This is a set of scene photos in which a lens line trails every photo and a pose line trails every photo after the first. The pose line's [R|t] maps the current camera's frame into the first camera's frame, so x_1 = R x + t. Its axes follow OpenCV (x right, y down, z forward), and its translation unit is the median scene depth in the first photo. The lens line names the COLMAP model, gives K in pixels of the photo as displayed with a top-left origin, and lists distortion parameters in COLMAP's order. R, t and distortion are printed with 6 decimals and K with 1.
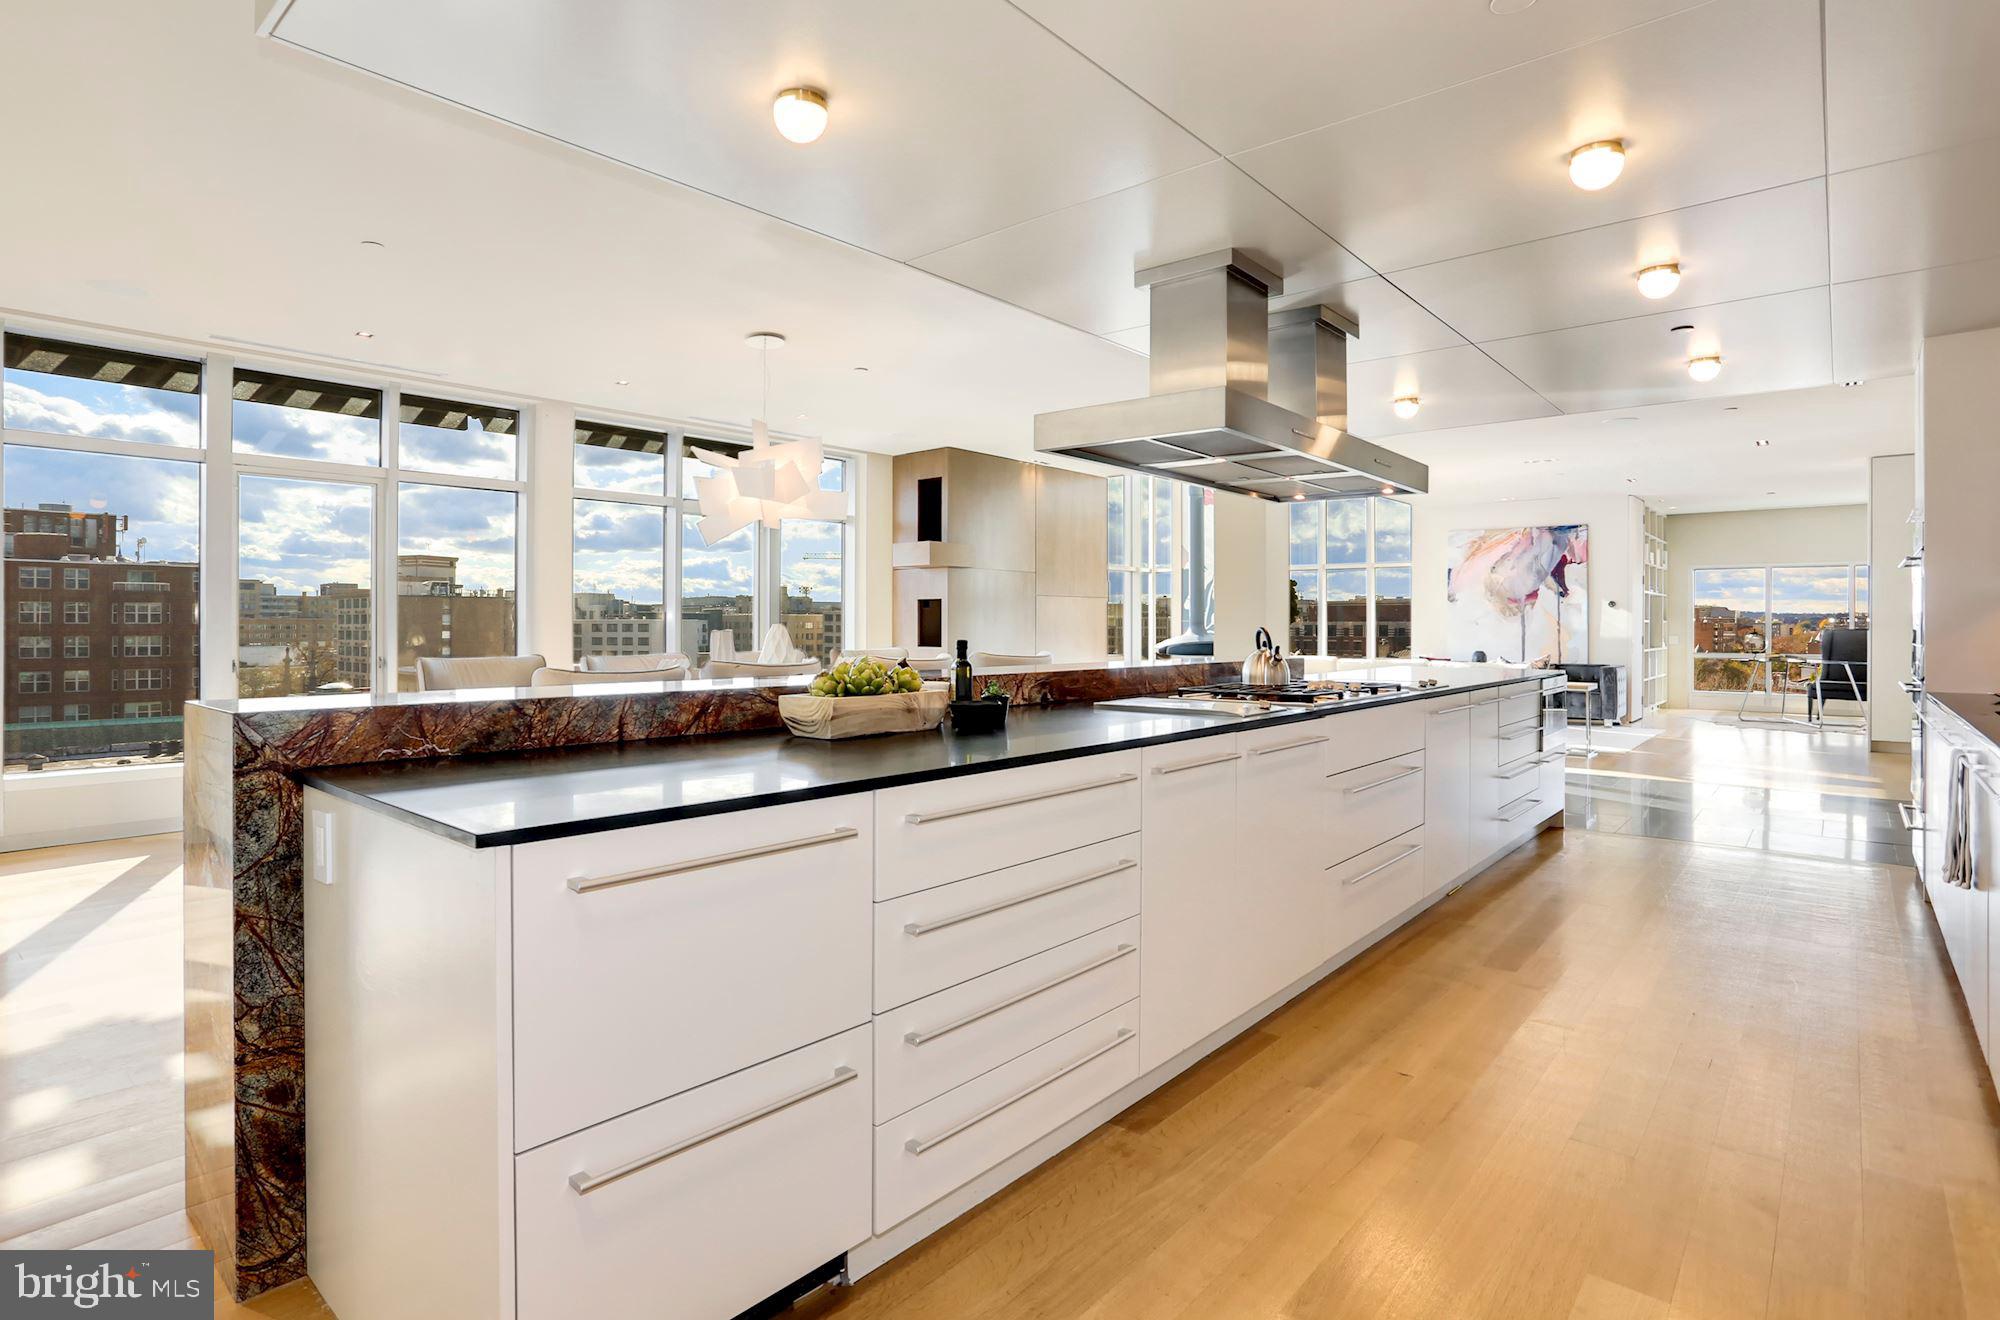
lens RADIAL K [[1024.2, 0, 981.8], [0, 1024.2, 628.0], [0, 0, 1]] dist [-0.034401, 0.004945]
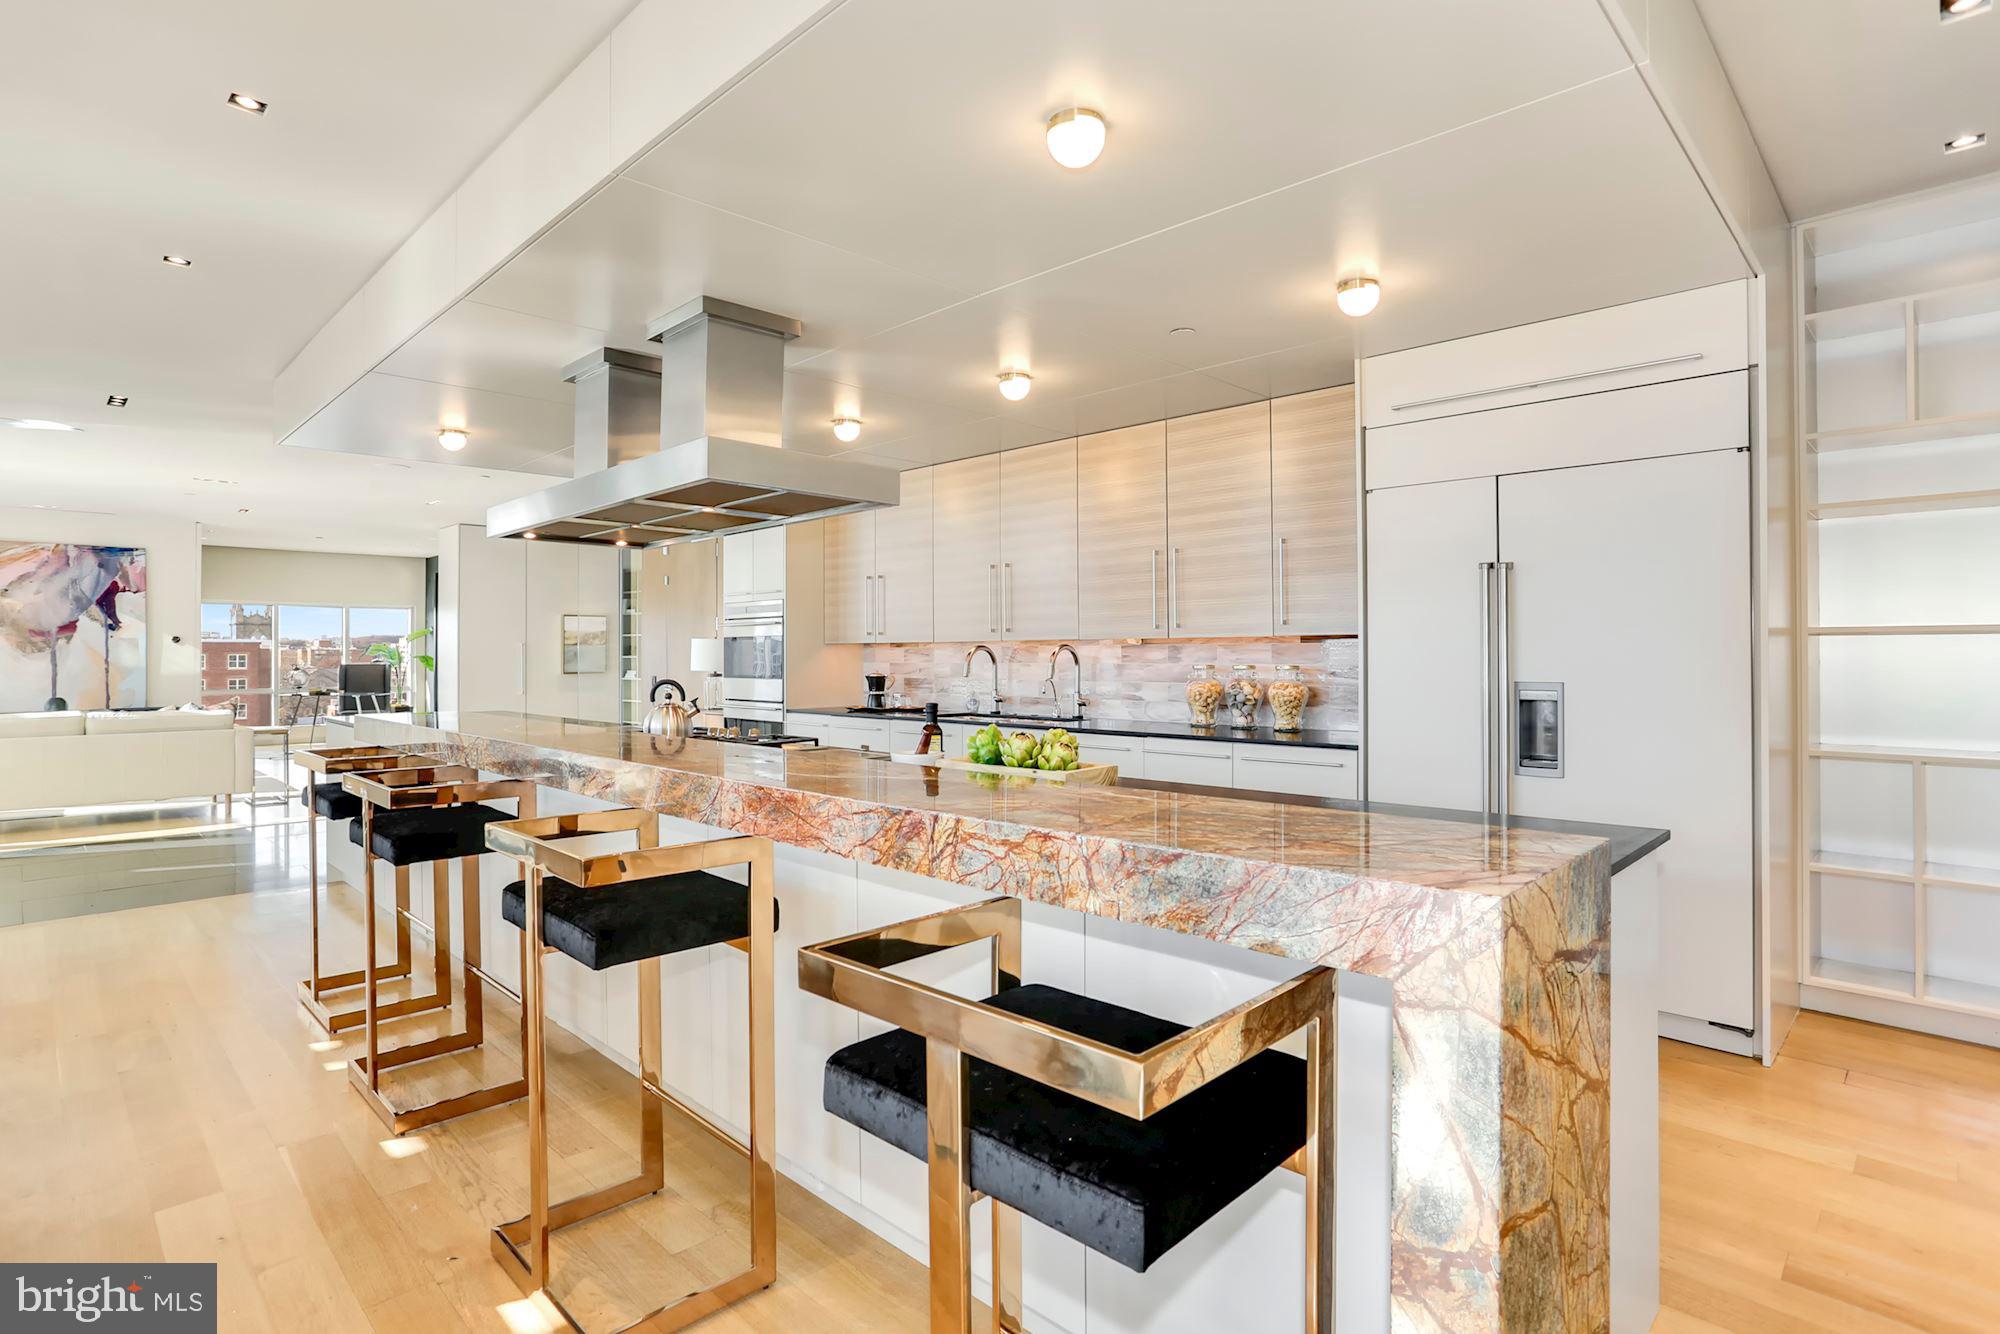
lens RADIAL K [[1010.2, 0, 994.1], [0, 1010.2, 646.6], [0, 0, 1]] dist [-0.053894, 0.026845]
pose [[0.068748, 0.006894, 0.997610, -0.037916], [0.003438, 0.999969, -0.007147, -0.001628], [-0.997628, 0.003921, 0.068722, 0.038229]]
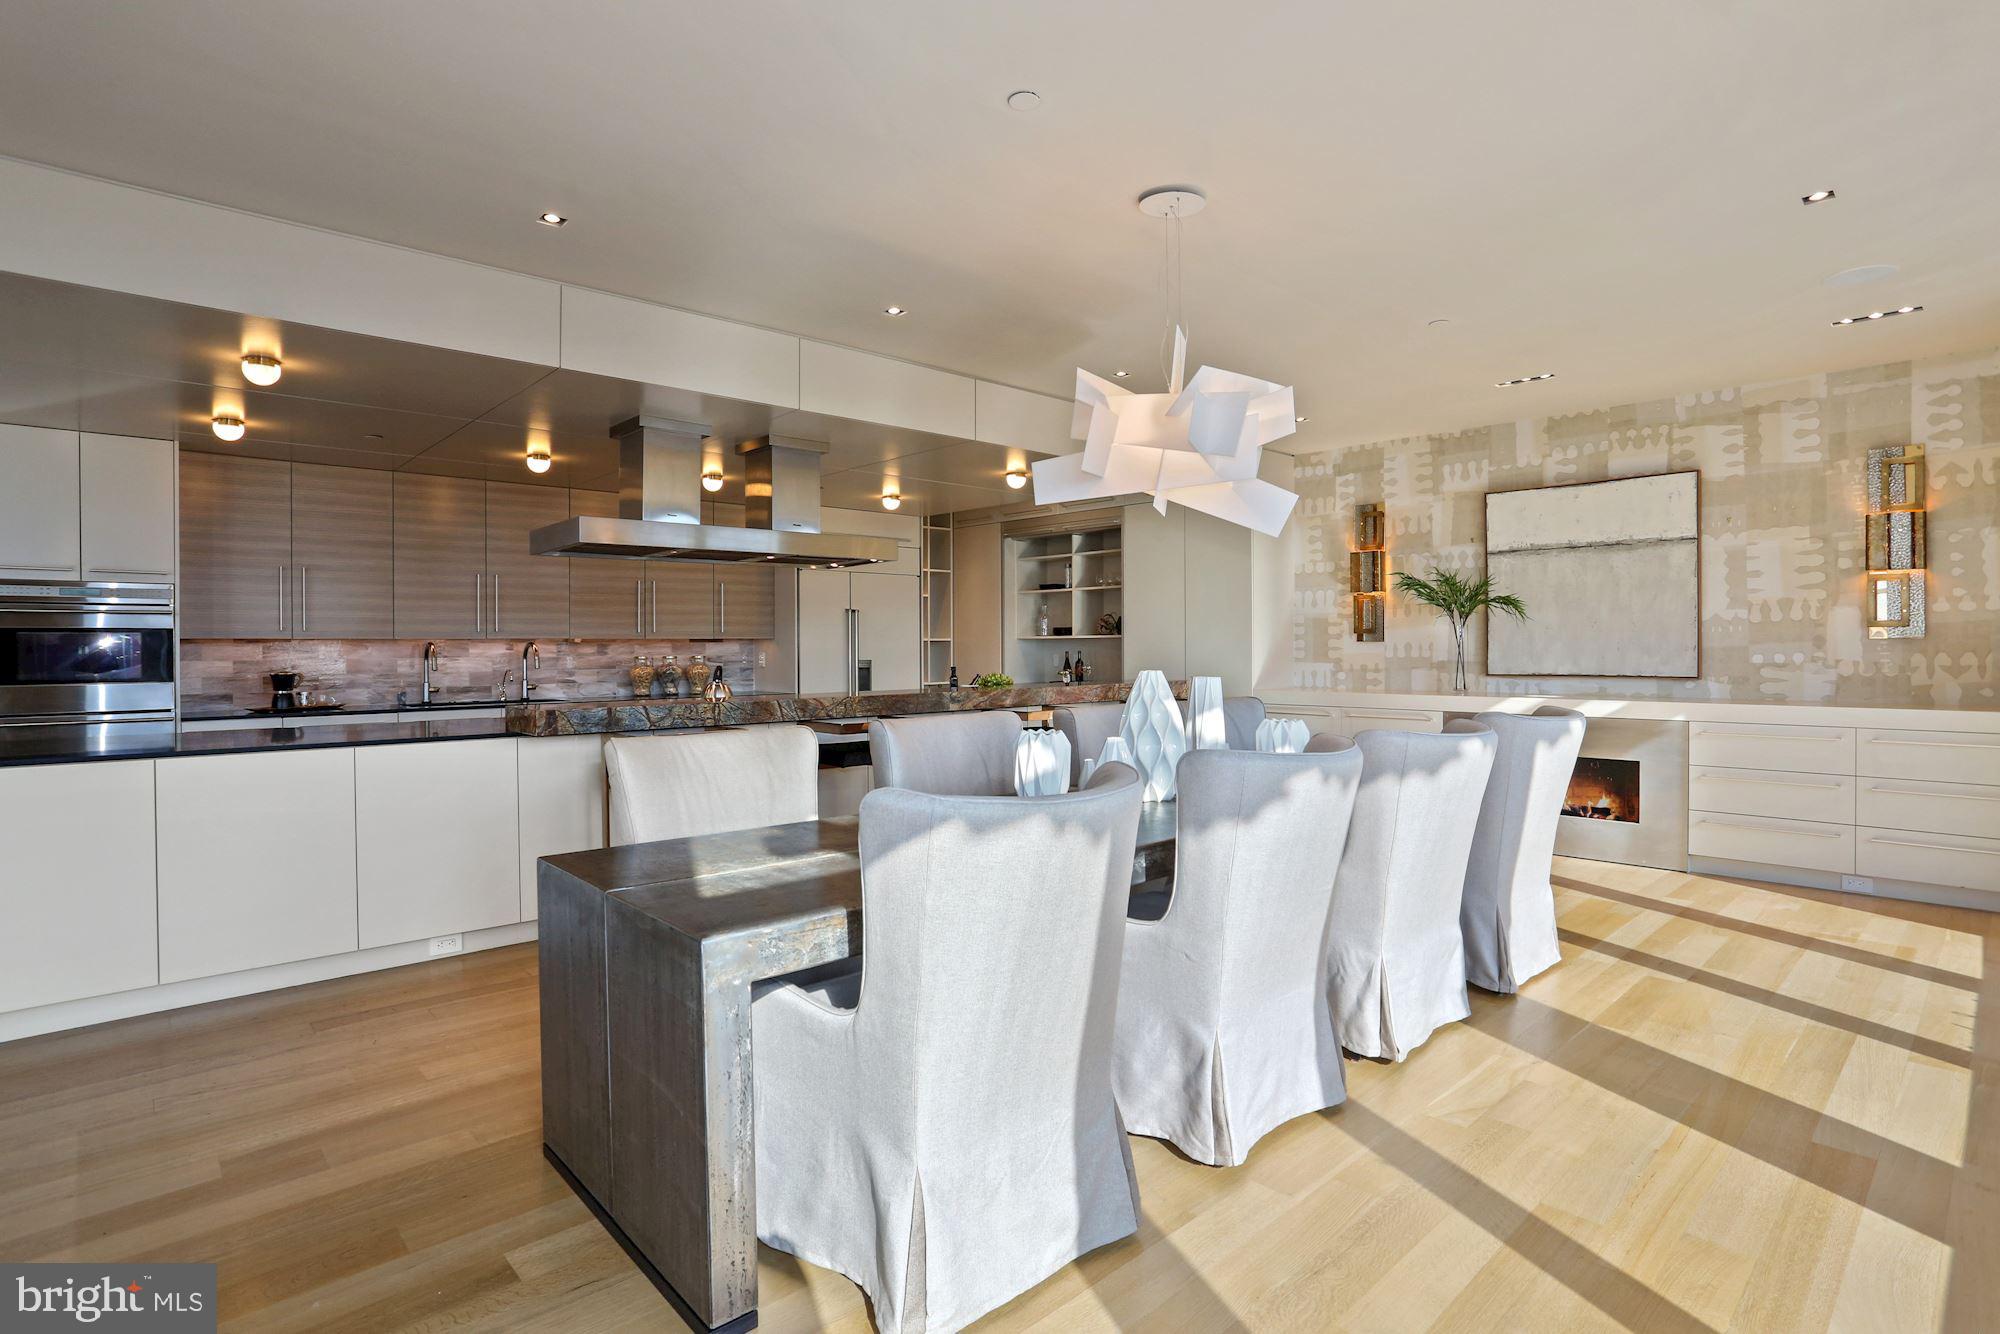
lens RADIAL K [[1026.5, 0, 988.1], [0, 1026.5, 646.0], [0, 0, 1]] dist [0.006282, 0.003152]
pose [[-0.997348, 0.004287, 0.072656, -0.010162], [0.004413, 0.999989, 0.001568, -0.001904], [-0.072649, 0.001885, -0.997356, 0.141800]]
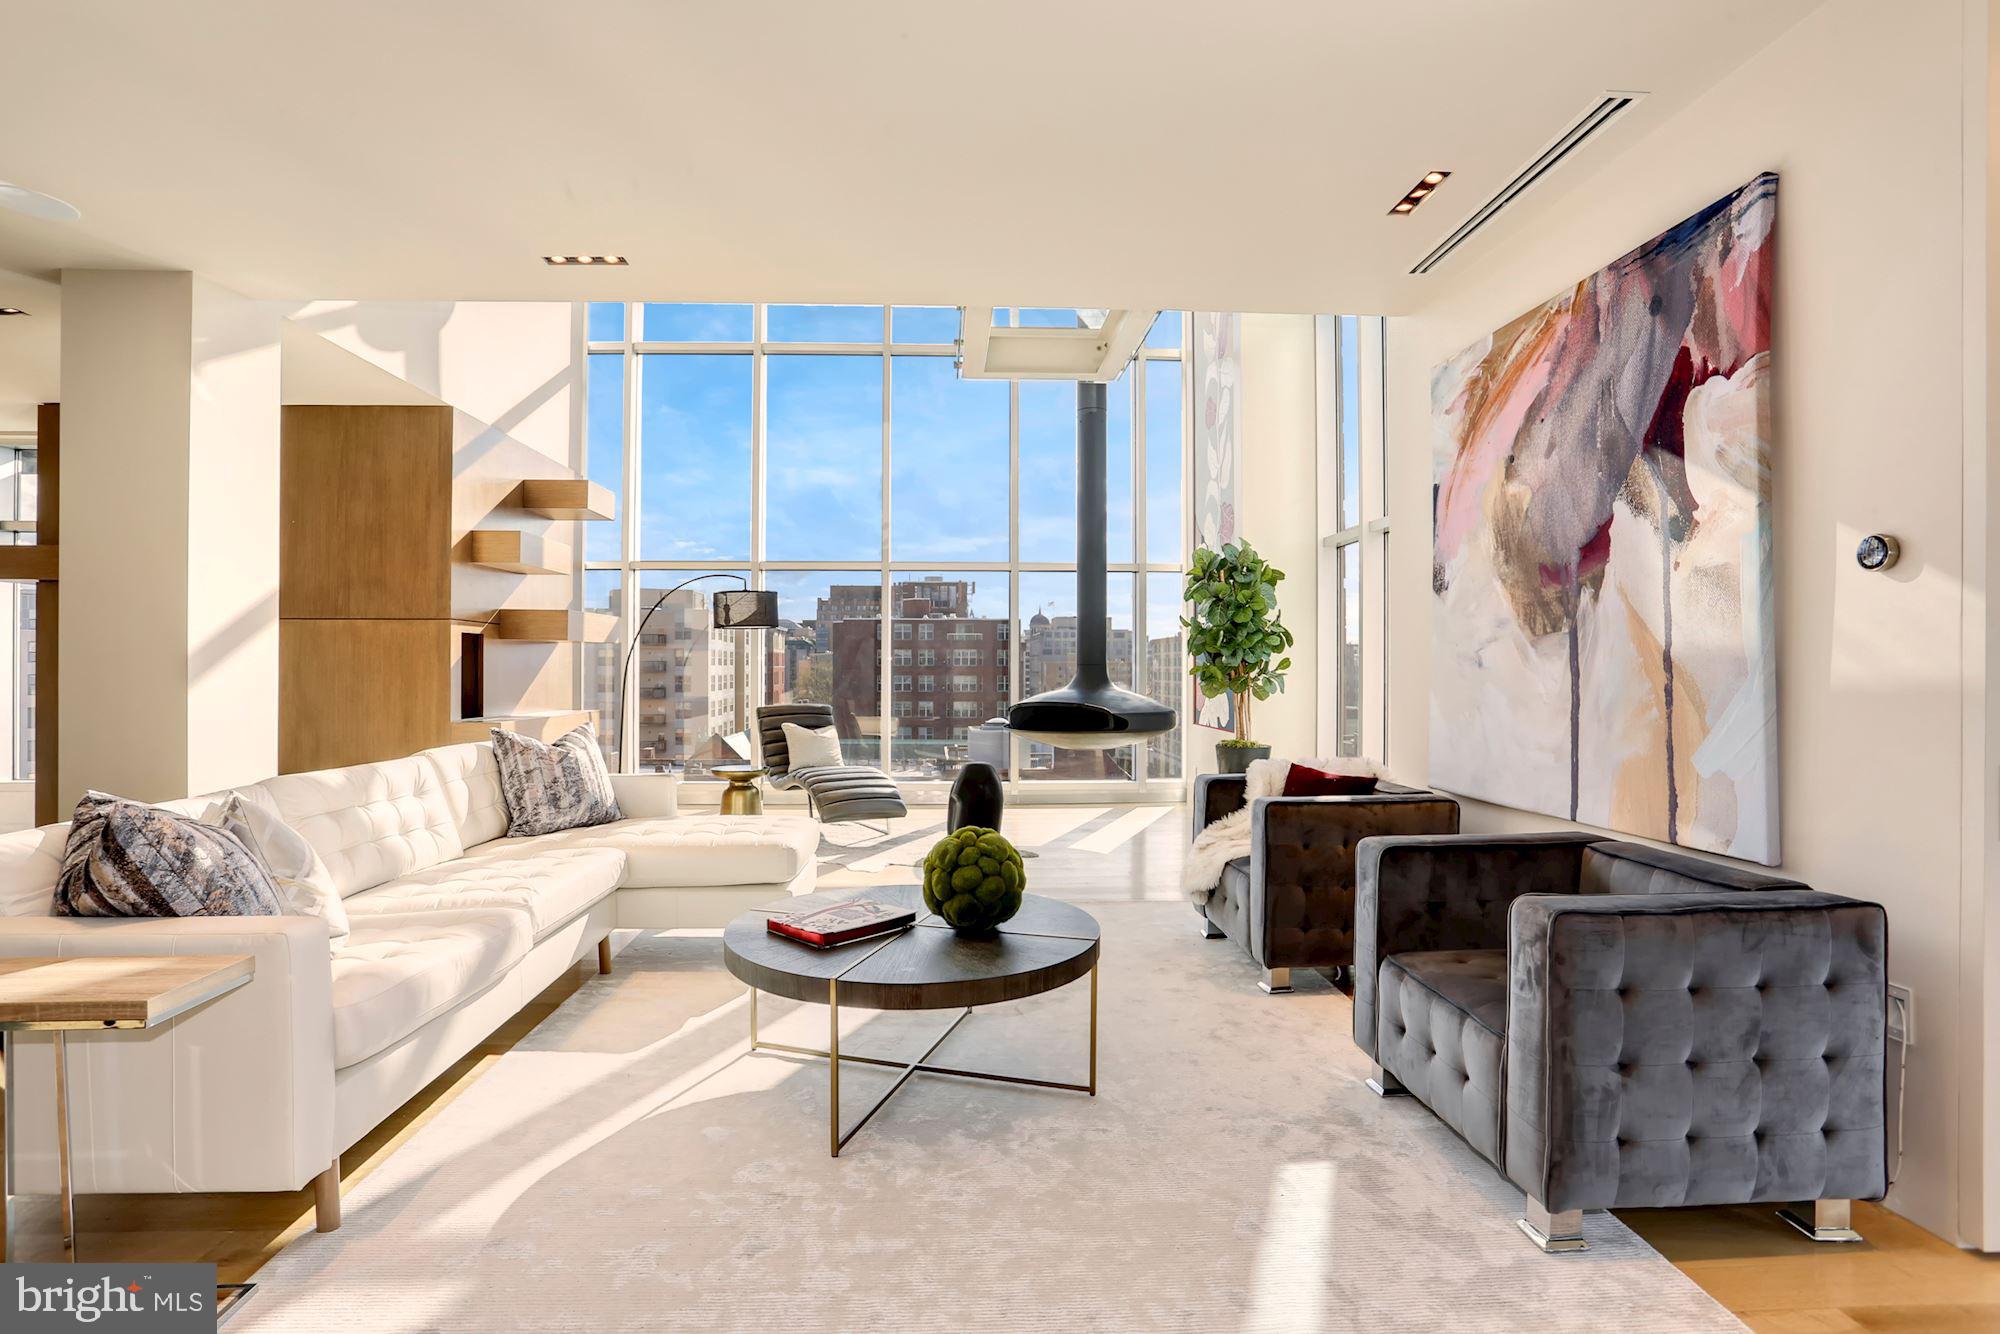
lens RADIAL K [[1010.2, 0, 1000.4], [0, 1010.2, 654.5], [0, 0, 1]] dist [-0.053894, 0.026845]
pose [[0.701892, -0.008424, -0.712233, 0.117265], [-0.002617, 0.999893, -0.014405, -0.000493], [0.712278, 0.011975, 0.701795, 0.140107]]
